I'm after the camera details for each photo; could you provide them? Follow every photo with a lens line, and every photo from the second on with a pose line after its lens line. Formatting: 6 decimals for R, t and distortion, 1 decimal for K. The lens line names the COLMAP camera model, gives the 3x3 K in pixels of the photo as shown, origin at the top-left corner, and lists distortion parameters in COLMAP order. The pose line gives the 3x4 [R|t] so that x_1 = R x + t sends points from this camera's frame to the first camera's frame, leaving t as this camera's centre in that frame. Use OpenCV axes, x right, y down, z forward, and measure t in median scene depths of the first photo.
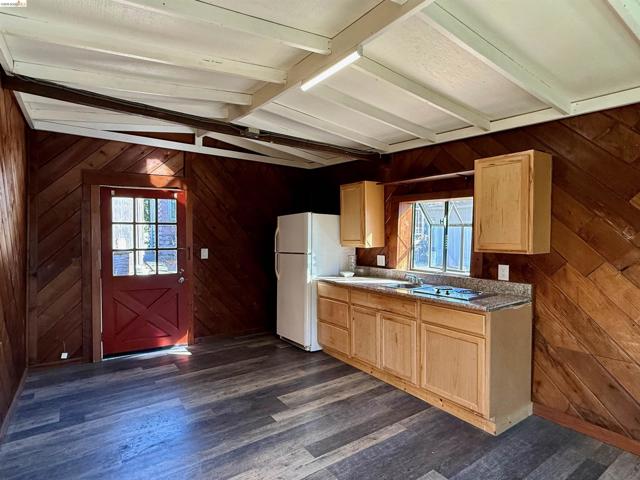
lens RADIAL K [[348.7, 0, 321.0], [0, 348.7, 239.2], [0, 0, 1]] dist [0.004971, 0.000362]
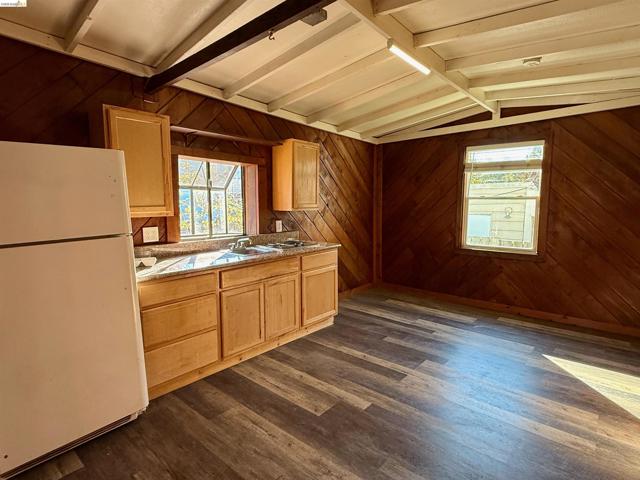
lens RADIAL K [[348.7, 0, 321.2], [0, 348.7, 241.5], [0, 0, 1]] dist [0.004971, 0.000362]
pose [[-0.248225, -0.116554, 0.961665, -0.794624], [0.007660, 0.992468, 0.122265, -0.011020], [-0.968672, 0.037716, -0.245462, 1.149335]]
